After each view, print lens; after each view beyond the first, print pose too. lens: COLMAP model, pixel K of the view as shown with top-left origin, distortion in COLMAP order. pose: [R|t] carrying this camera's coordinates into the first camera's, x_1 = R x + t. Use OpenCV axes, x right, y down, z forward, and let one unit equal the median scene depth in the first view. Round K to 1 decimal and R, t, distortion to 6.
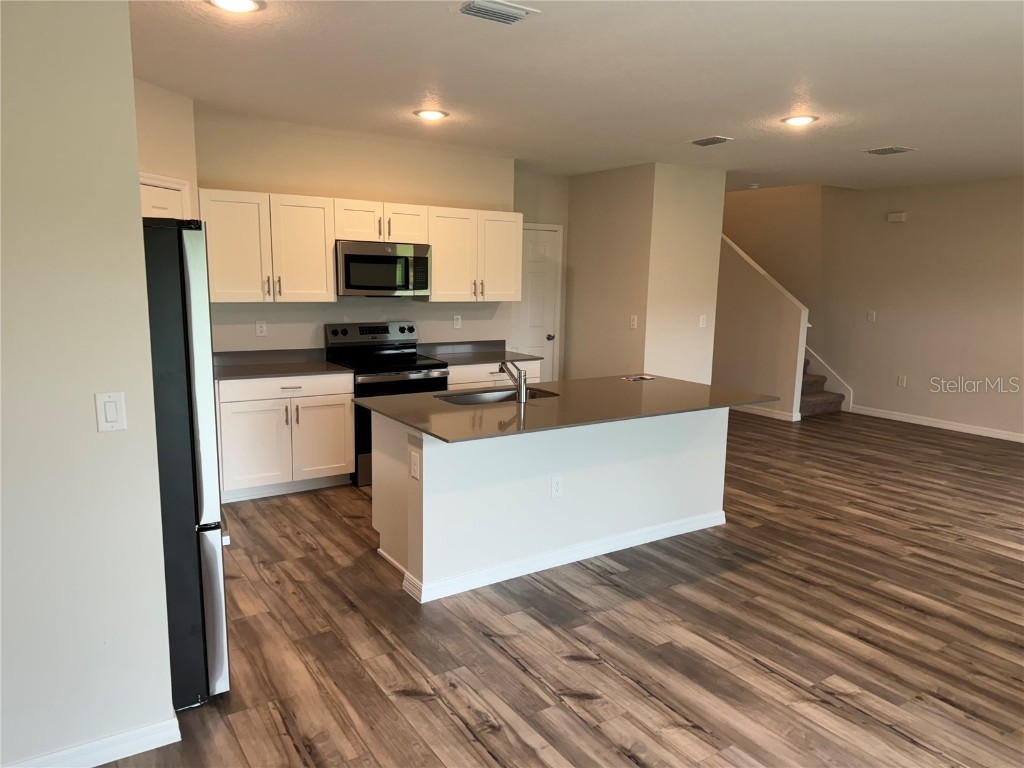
lens RADIAL K [[700.7, 0, 512.0], [0, 700.7, 384.0], [0, 0, 1]] dist [0.091815, -0.111631]
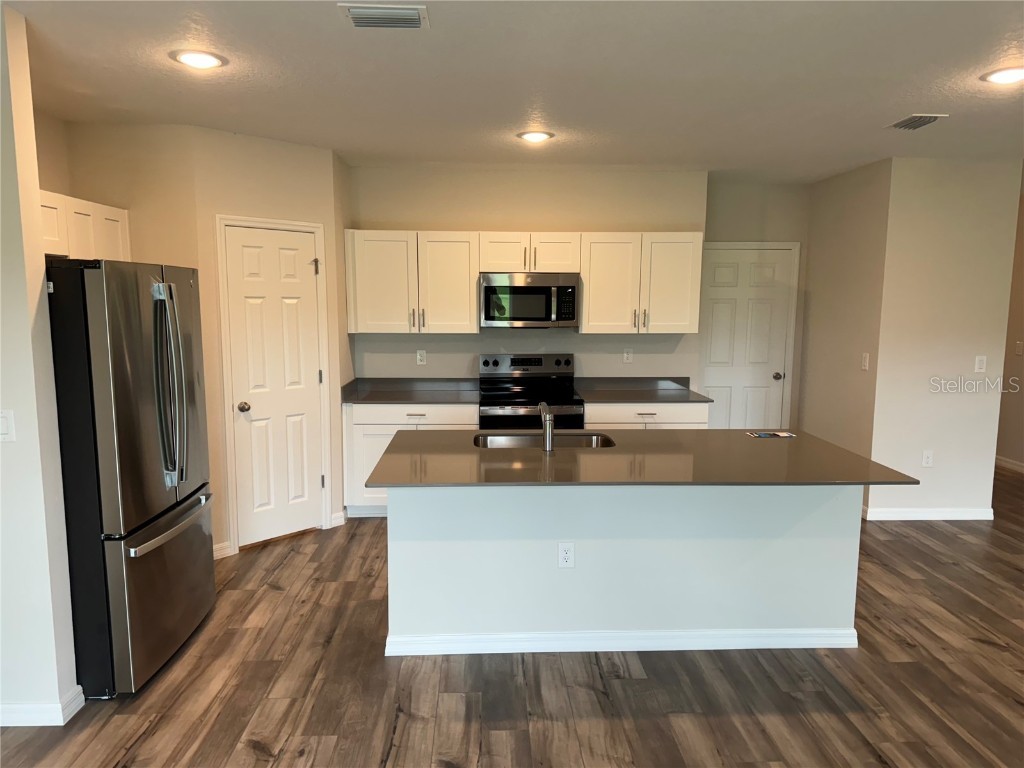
lens RADIAL K [[700.7, 0, 512.0], [0, 700.7, 384.0], [0, 0, 1]] dist [0.091815, -0.111631]
pose [[0.857972, 0.044320, -0.511782, 0.335748], [-0.066070, 0.997517, -0.024377, -0.024747], [0.509430, 0.054728, 0.858770, 0.182510]]
